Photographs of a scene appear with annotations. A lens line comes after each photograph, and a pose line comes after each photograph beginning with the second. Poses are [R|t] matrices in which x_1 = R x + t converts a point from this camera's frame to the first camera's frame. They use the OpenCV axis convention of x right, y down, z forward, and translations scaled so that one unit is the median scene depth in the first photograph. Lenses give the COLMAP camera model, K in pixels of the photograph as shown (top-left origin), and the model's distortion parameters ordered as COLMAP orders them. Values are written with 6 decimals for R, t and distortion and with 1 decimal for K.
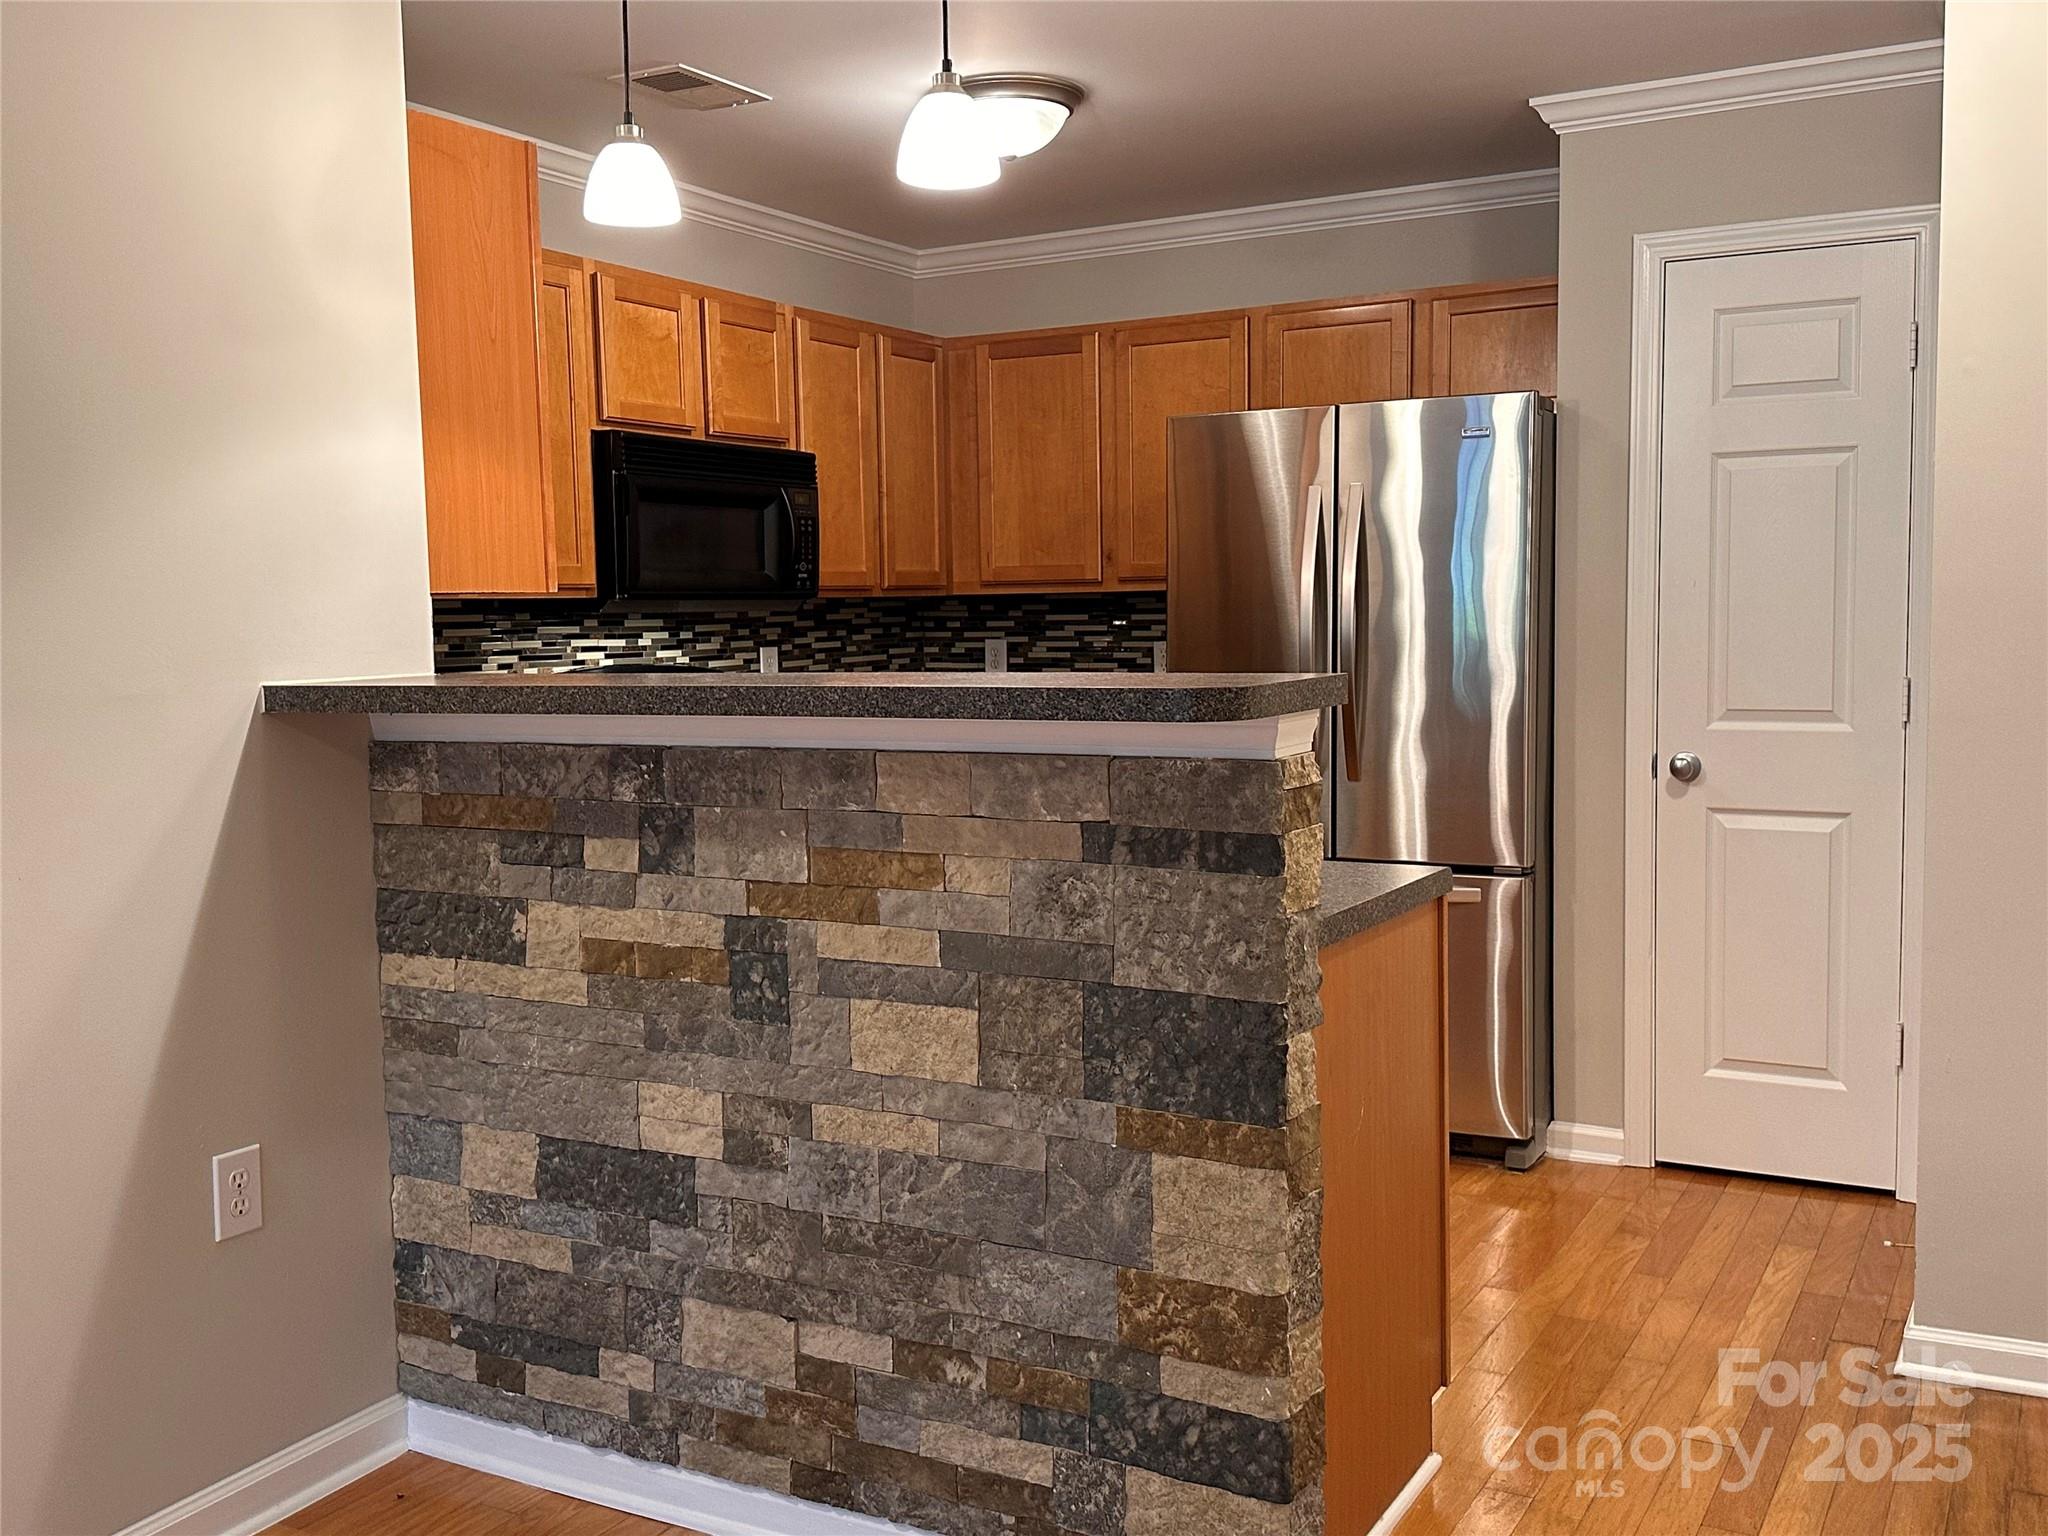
lens RADIAL K [[1927.6, 0, 1025.1], [0, 1927.6, 742.7], [0, 0, 1]] dist [0.129936, -0.026237]
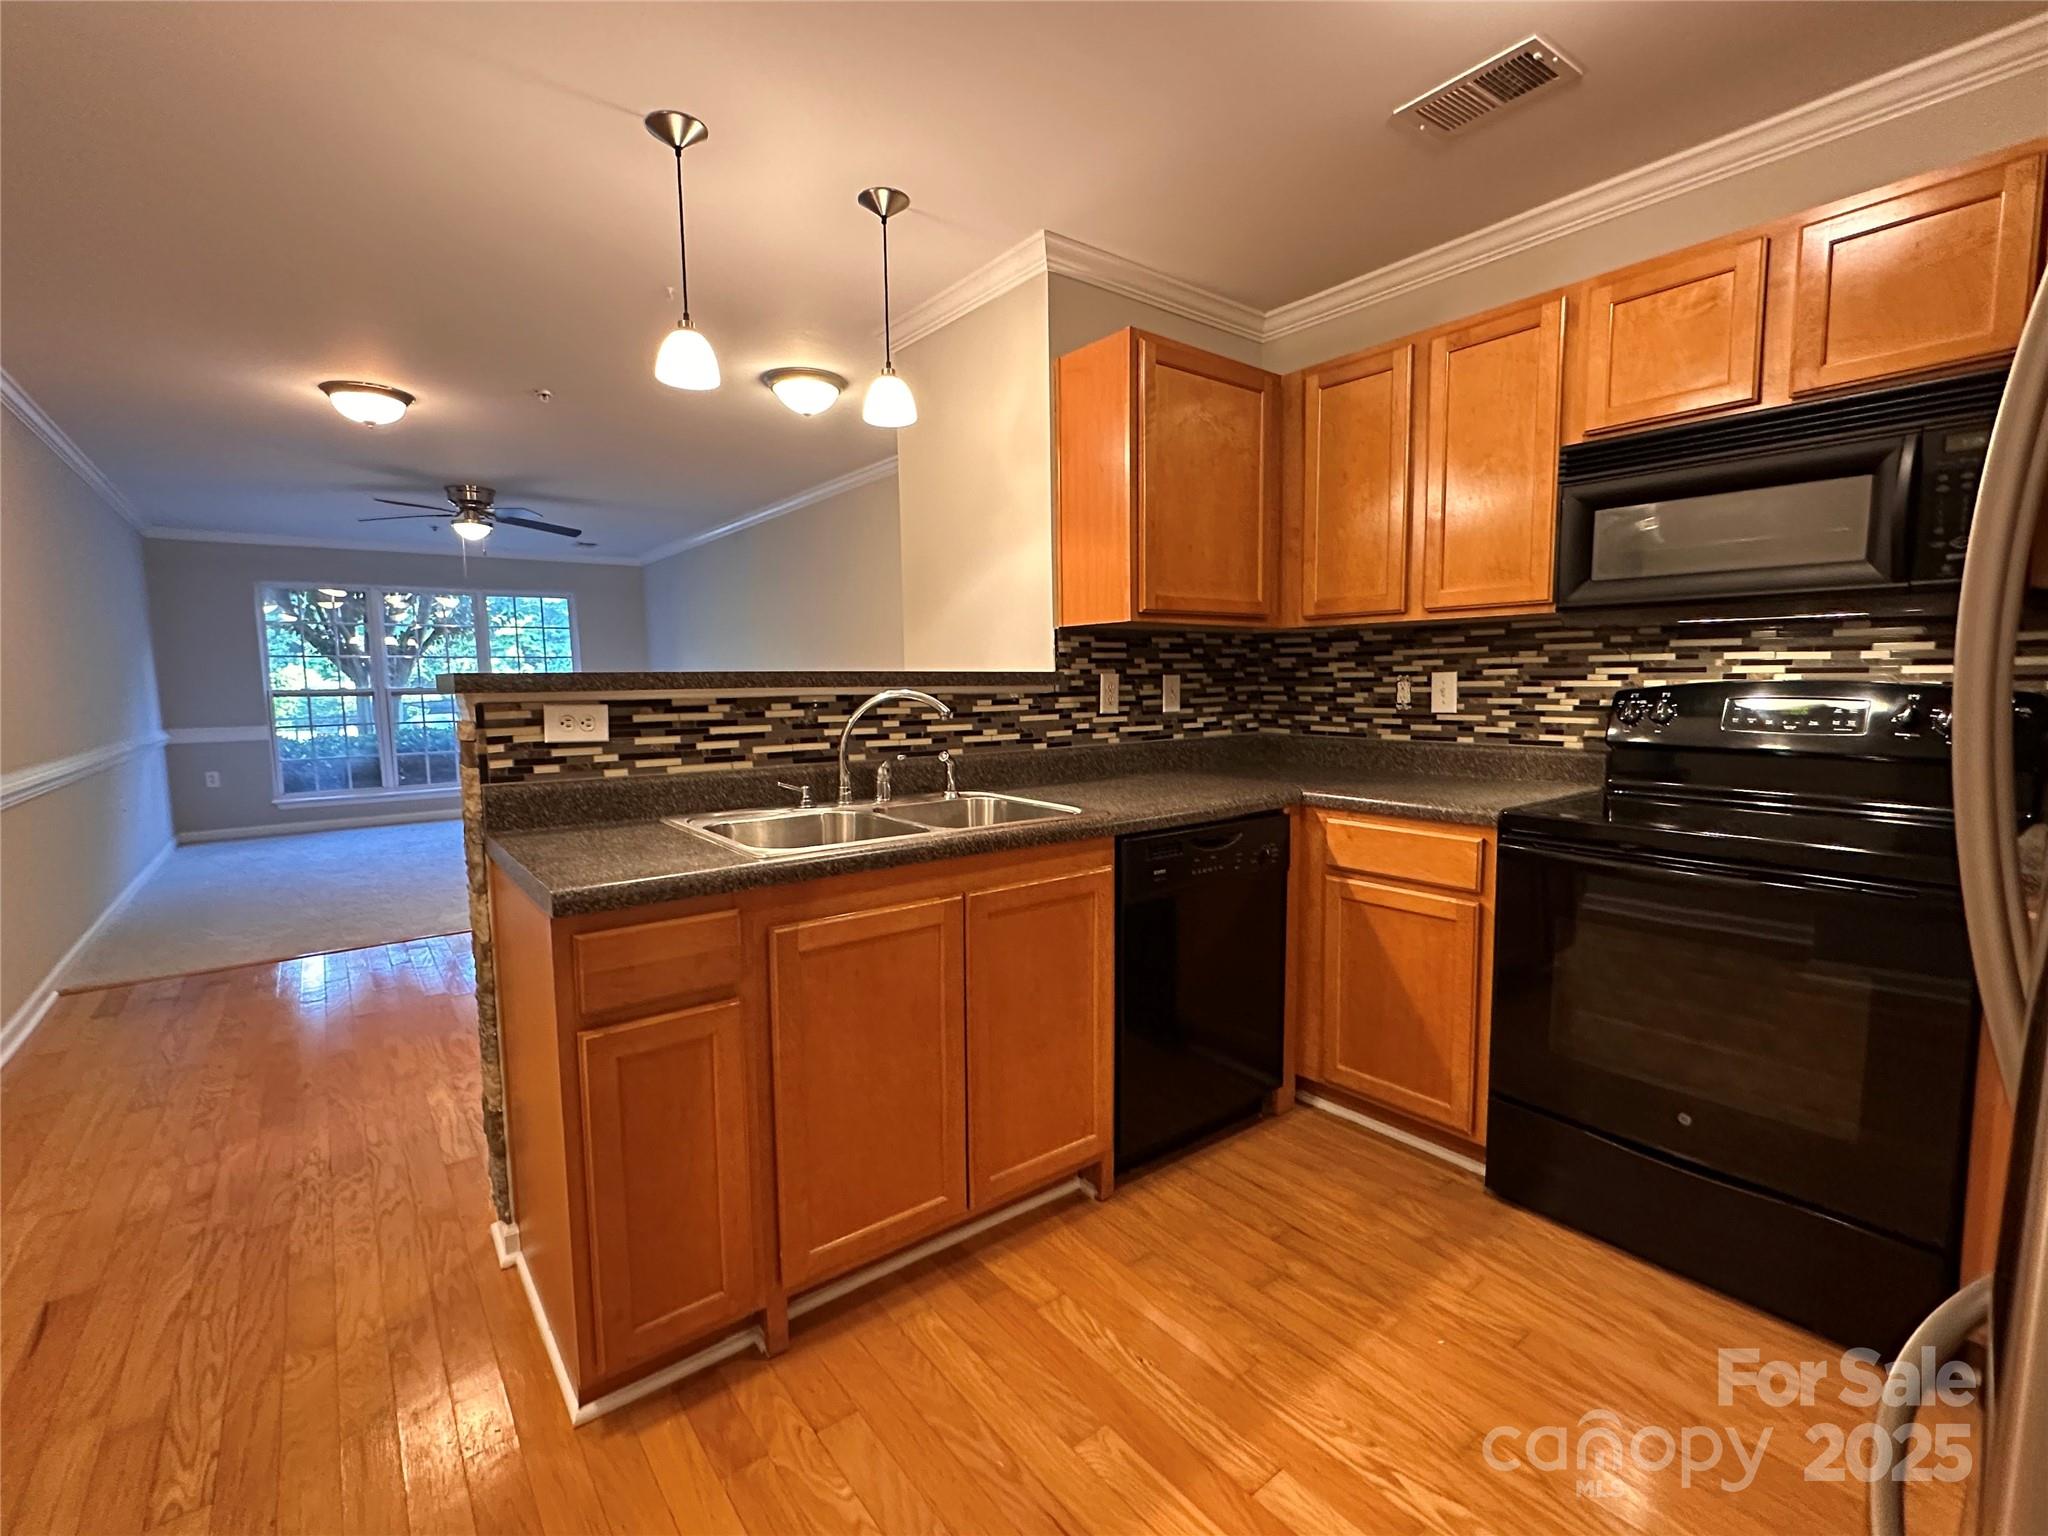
lens RADIAL K [[919.1, 0, 1024.7], [0, 919.1, 769.8], [0, 0, 1]] dist [-0.000824, 0.000103]
pose [[-0.392062, 0.115244, -0.912692, 0.571007], [-0.048922, 0.988106, 0.145782, -0.077444], [0.918637, 0.101806, -0.381761, 1.485125]]
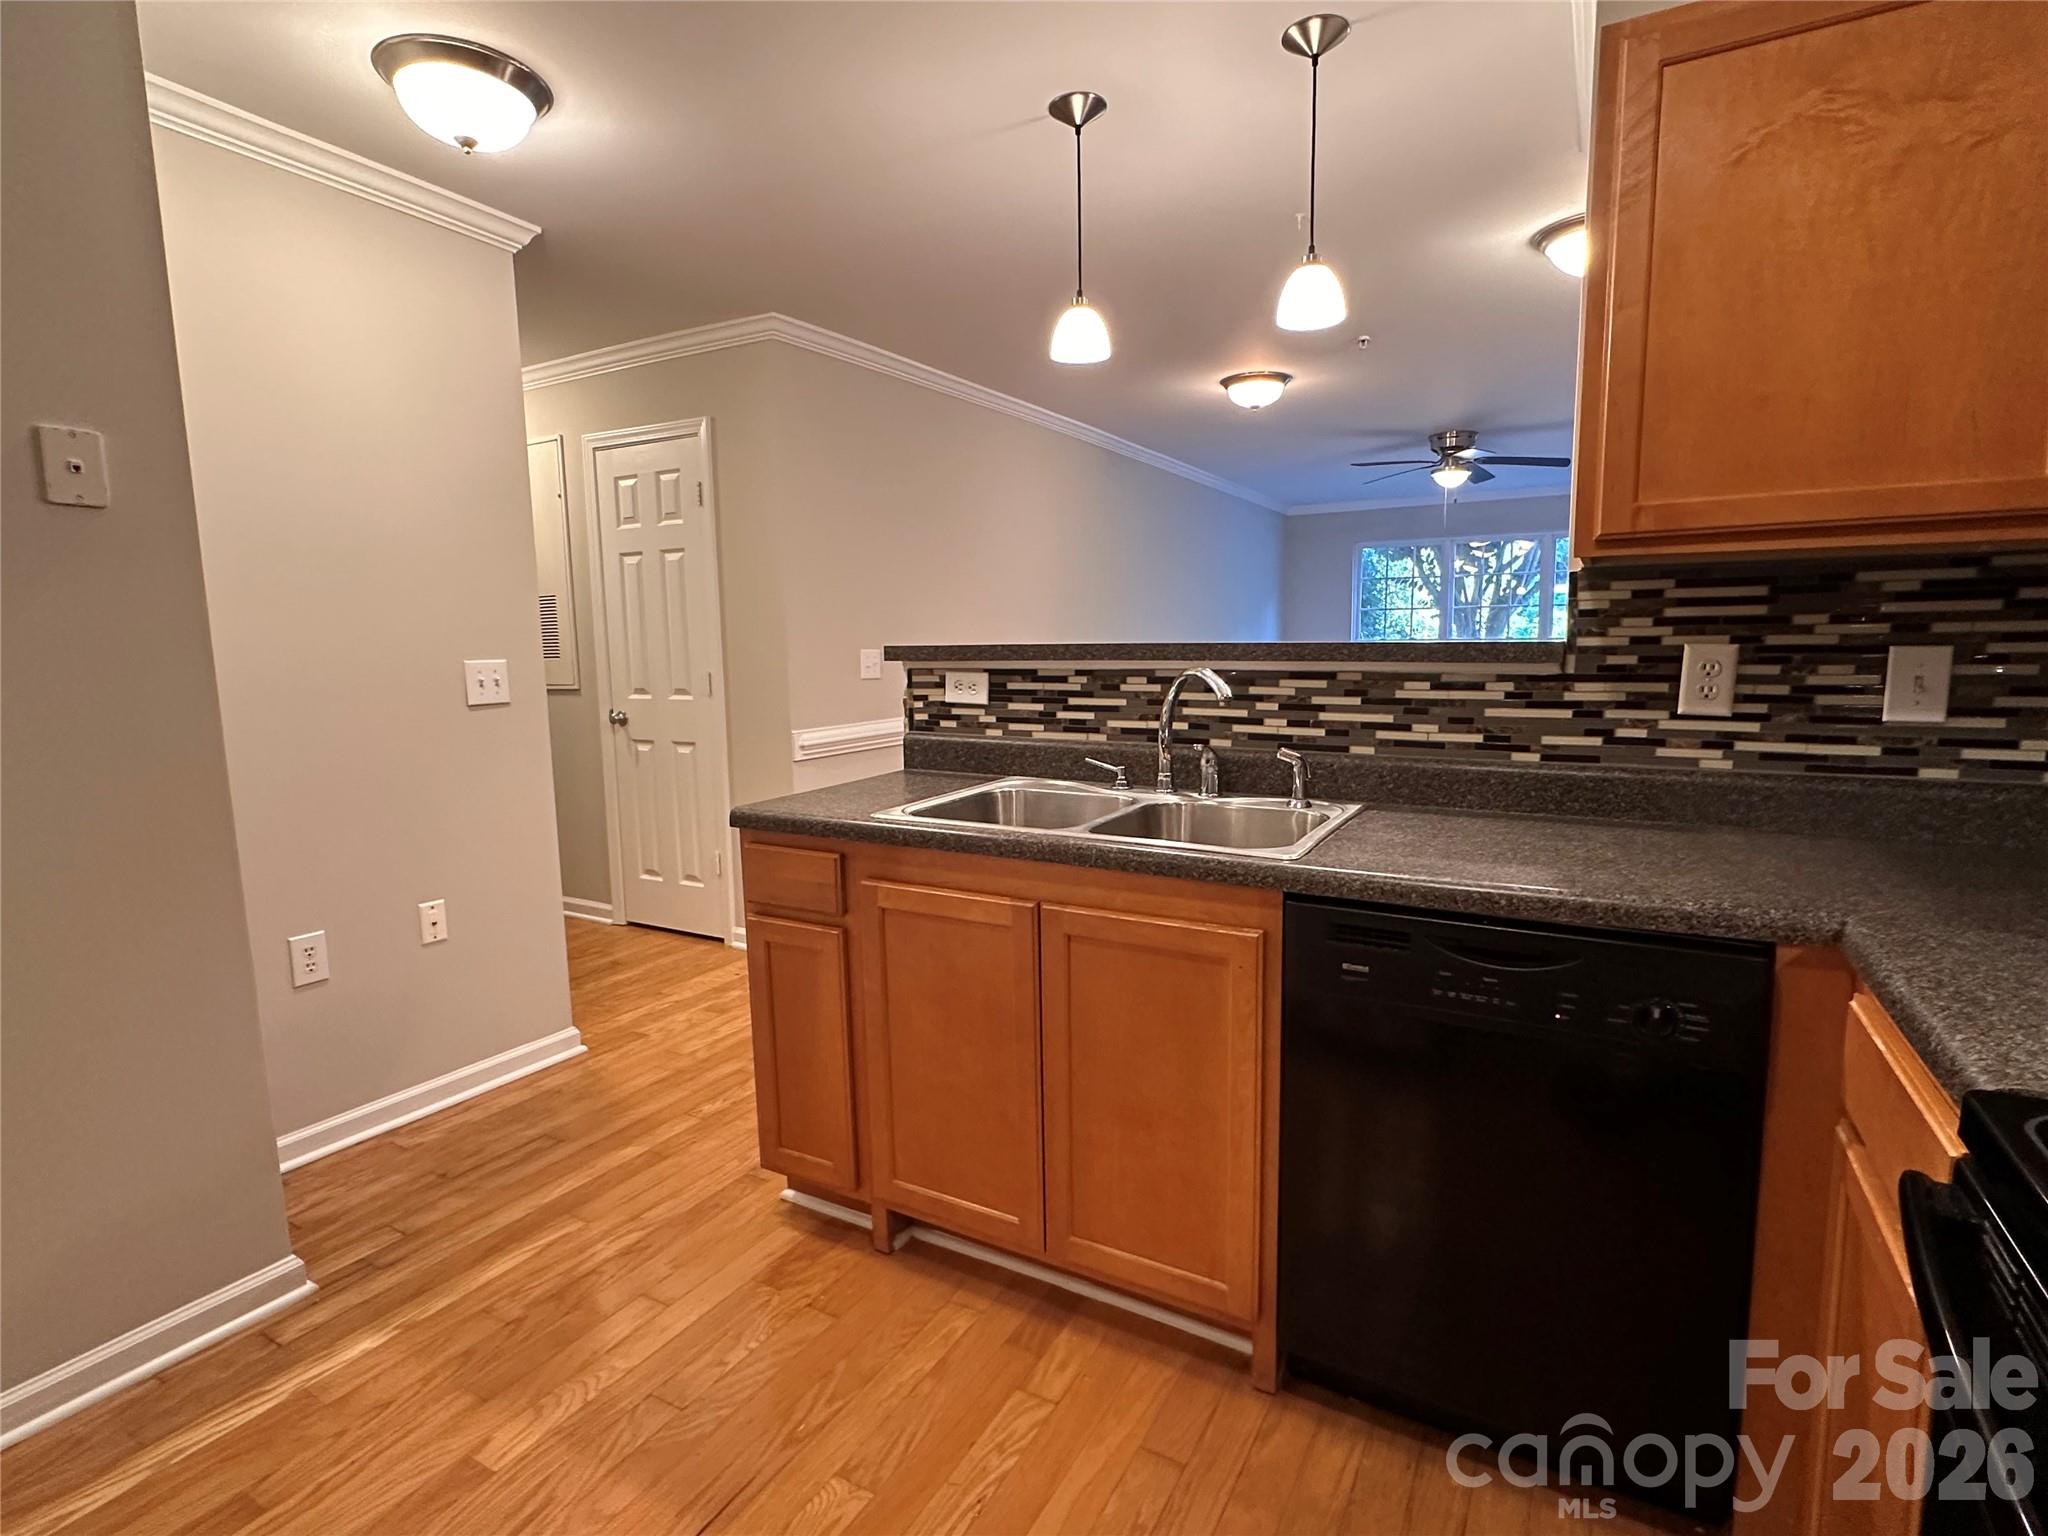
lens RADIAL K [[1019.8, 0, 1024.0], [0, 1019.8, 768.0], [0, 0, 1]] dist [-0.002554, -0.000124]
pose [[-0.999263, 0.030830, 0.022851, 0.004100], [0.034771, 0.979337, 0.199224, -0.103998], [-0.016237, 0.199872, -0.979687, 1.811685]]
